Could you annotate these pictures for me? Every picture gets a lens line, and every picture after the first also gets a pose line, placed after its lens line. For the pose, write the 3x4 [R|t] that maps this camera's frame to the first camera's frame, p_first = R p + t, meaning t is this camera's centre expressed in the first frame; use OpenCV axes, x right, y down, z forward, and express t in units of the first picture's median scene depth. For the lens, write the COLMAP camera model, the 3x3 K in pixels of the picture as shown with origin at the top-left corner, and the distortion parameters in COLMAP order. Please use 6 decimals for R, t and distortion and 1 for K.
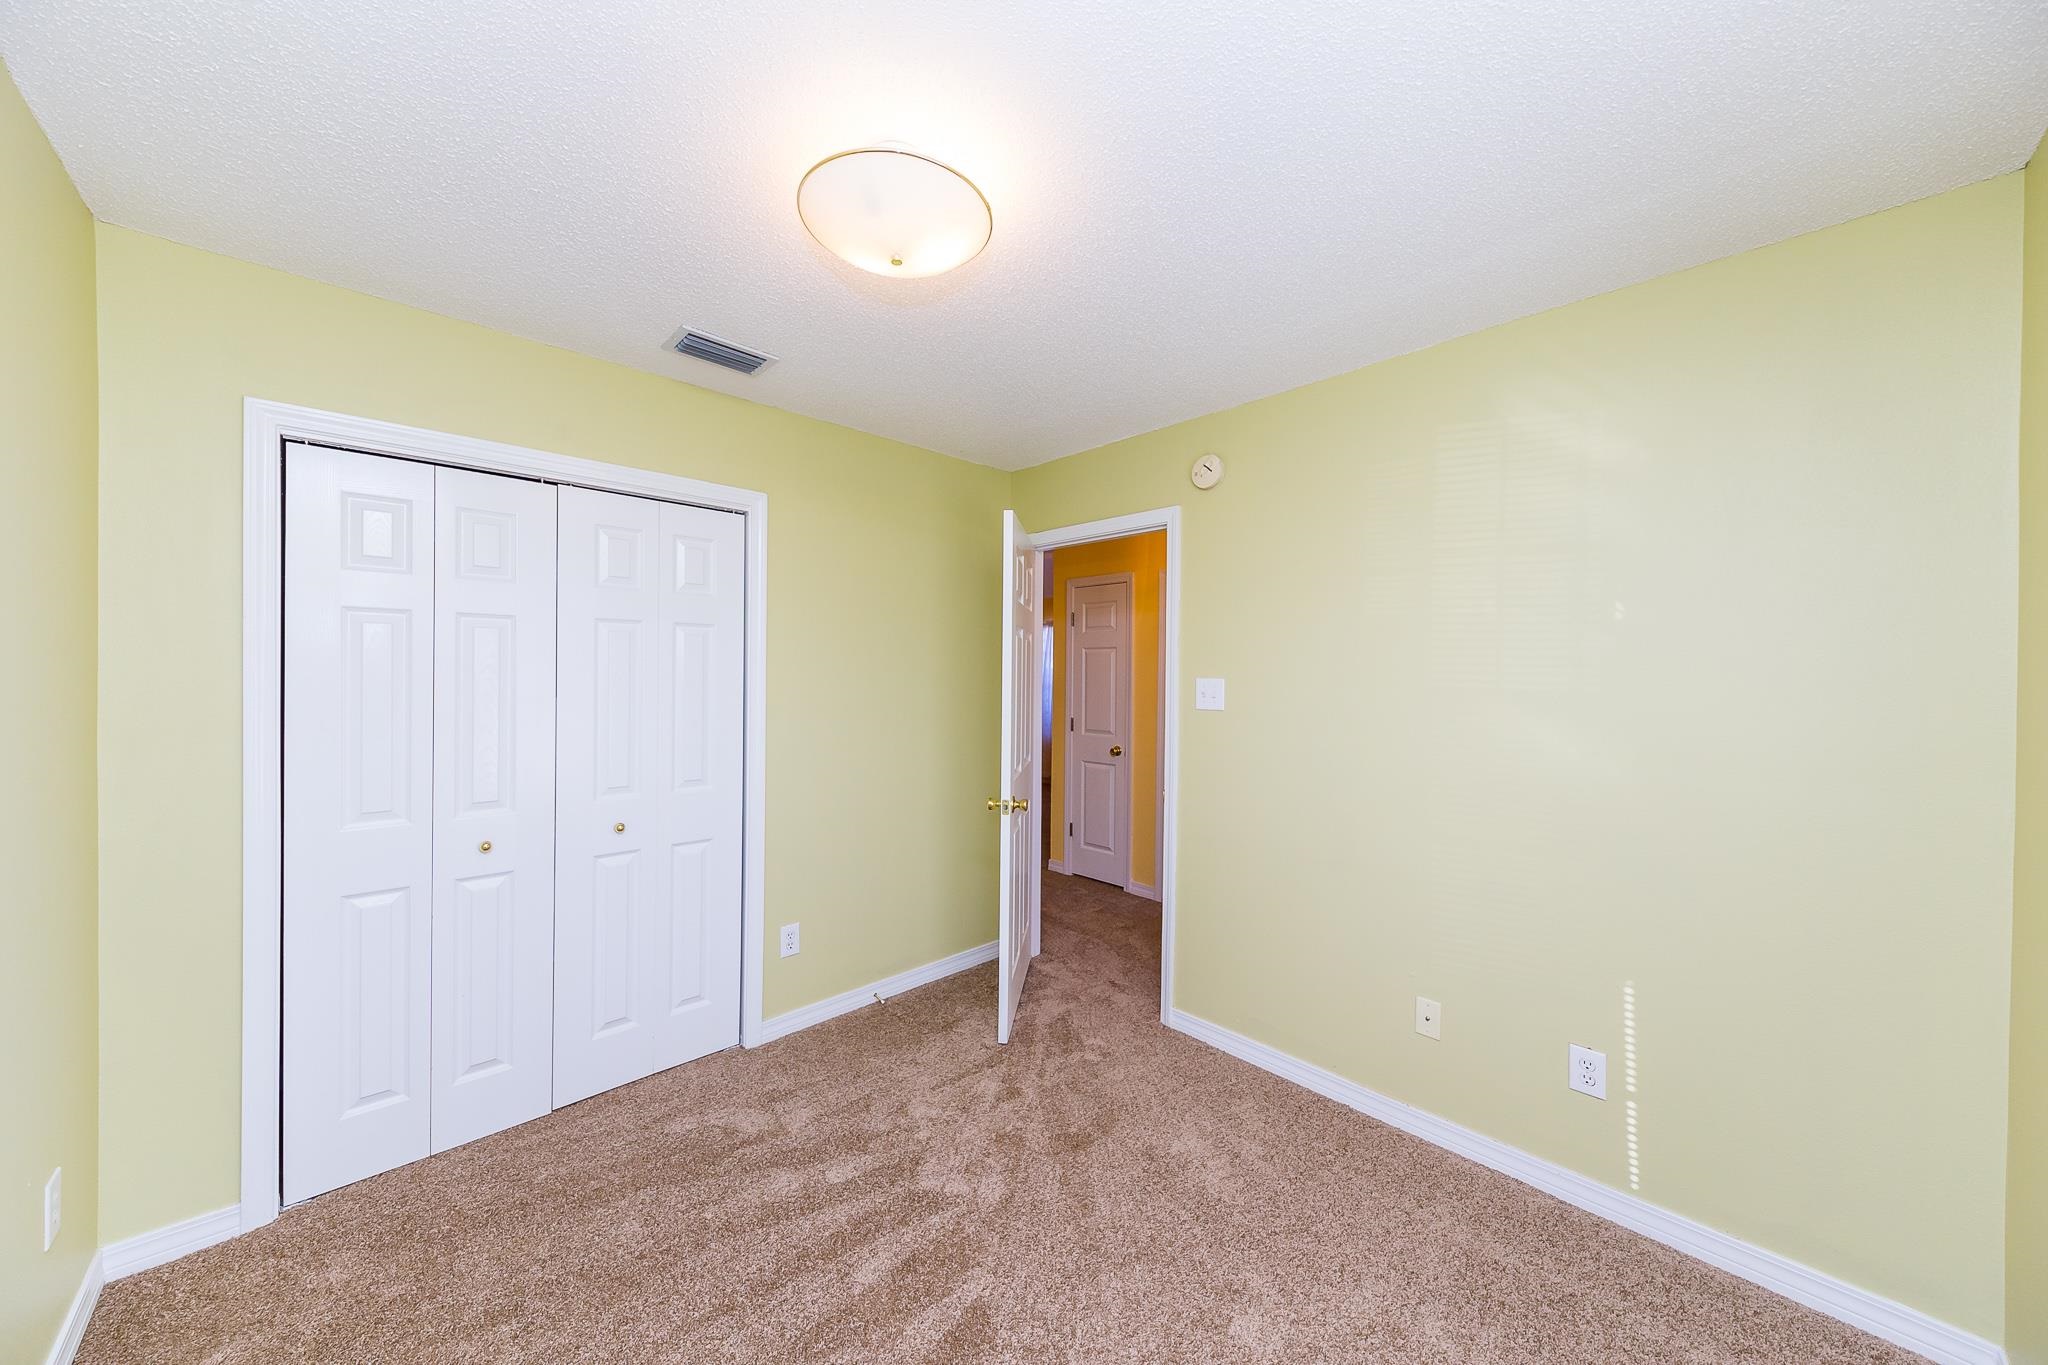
lens RADIAL K [[714.0, 0, 1045.0], [0, 714.0, 675.3], [0, 0, 1]] dist [0.002011, -0.000267]
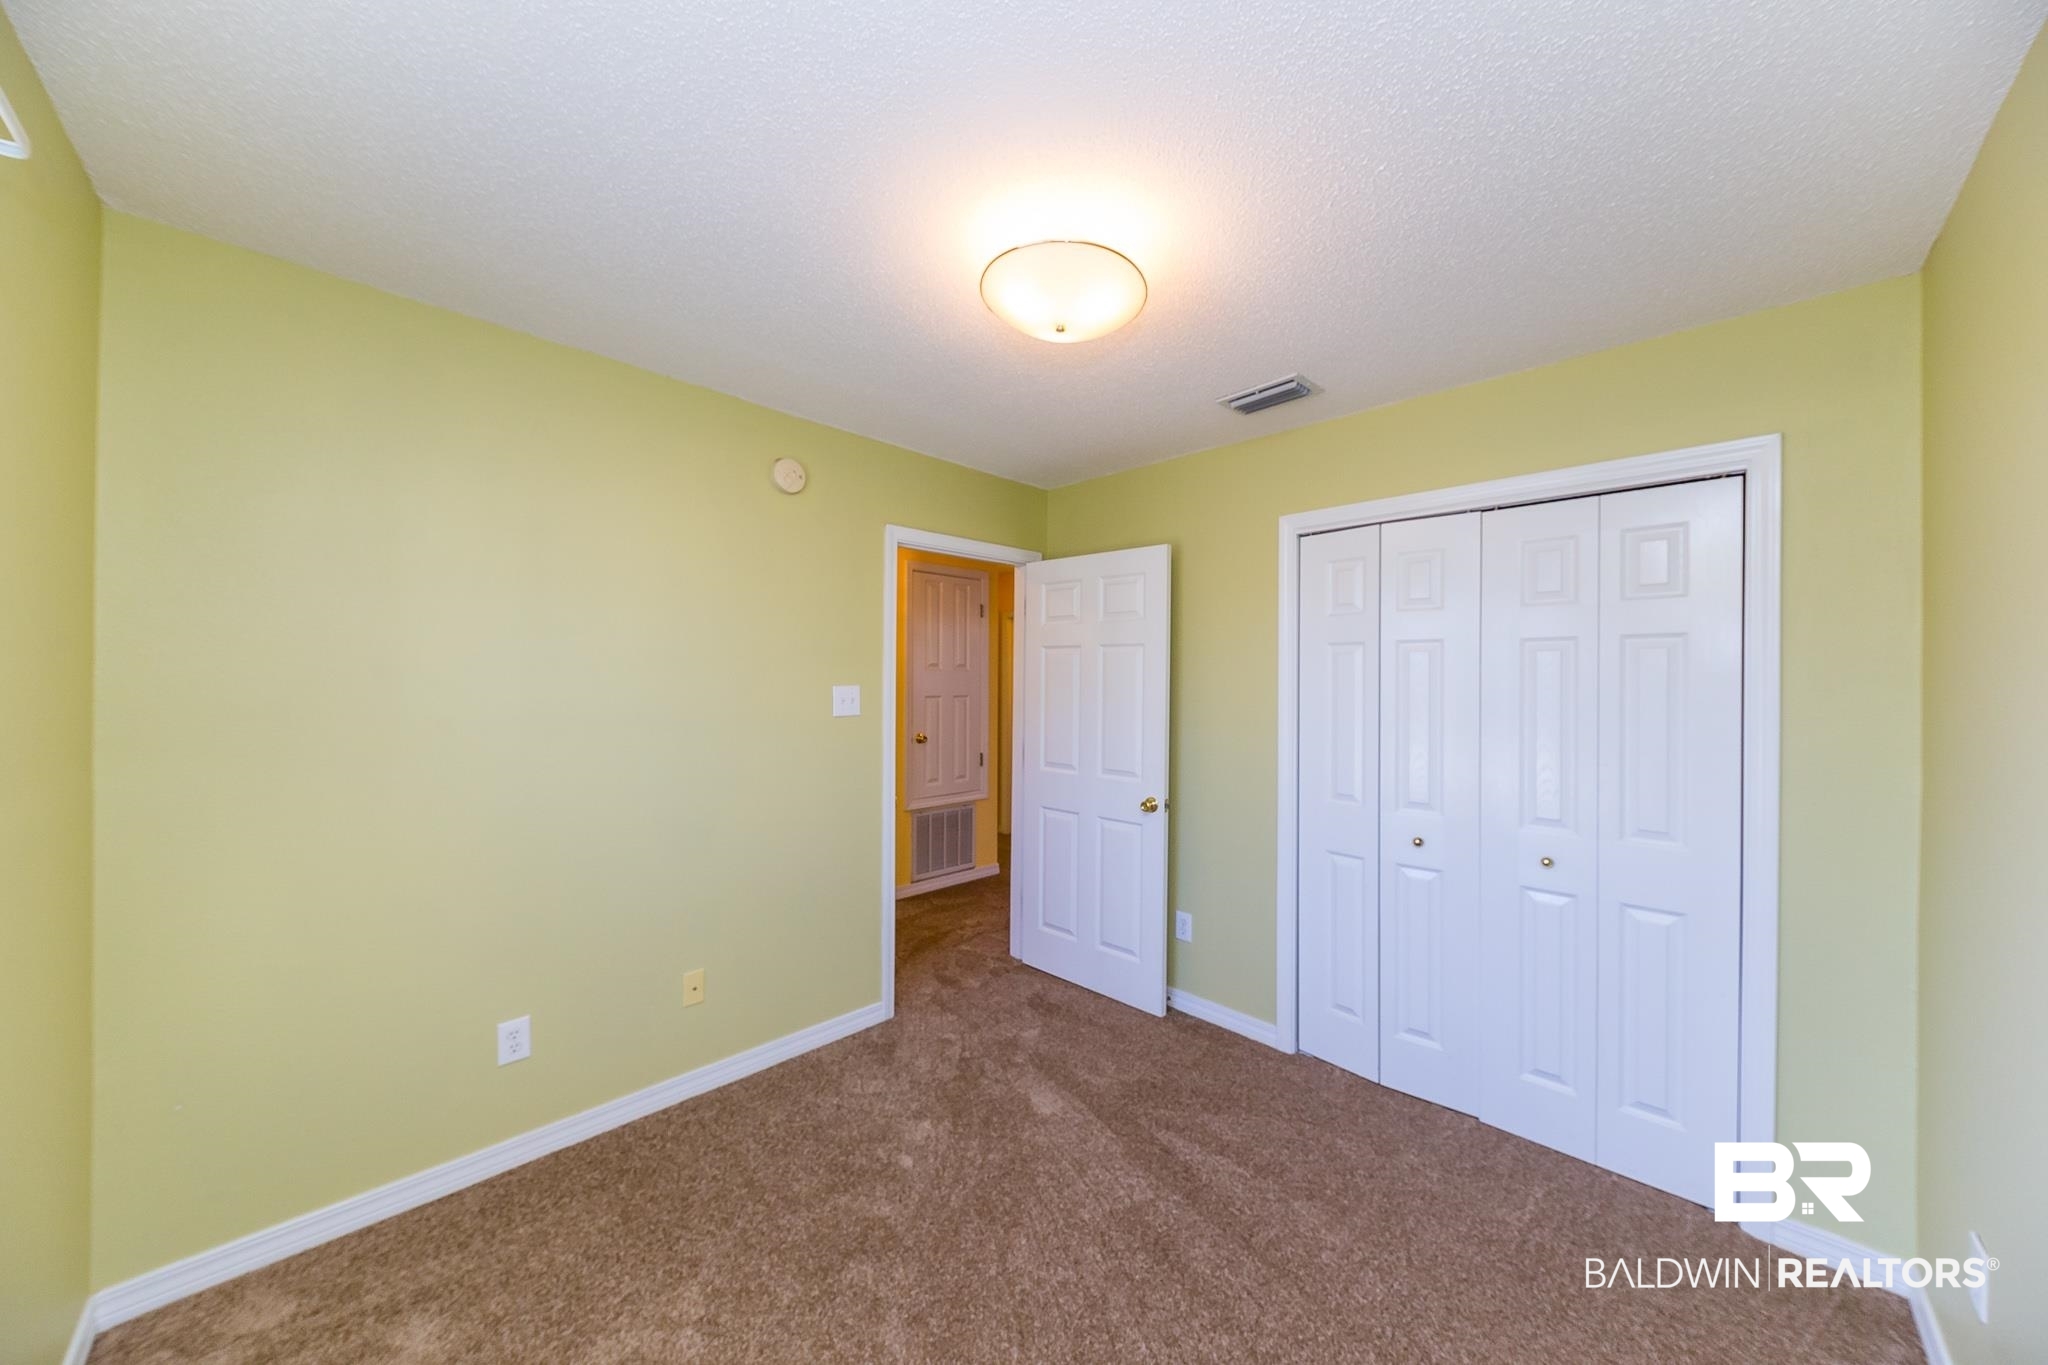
lens RADIAL K [[714.0, 0, 1035.2], [0, 714.0, 676.4], [0, 0, 1]] dist [0.002011, -0.000267]
pose [[-0.004438, -0.017740, -0.999833, 0.373286], [-0.016203, 0.999713, -0.017666, 0.001397], [0.999859, 0.016122, -0.004724, 0.378667]]
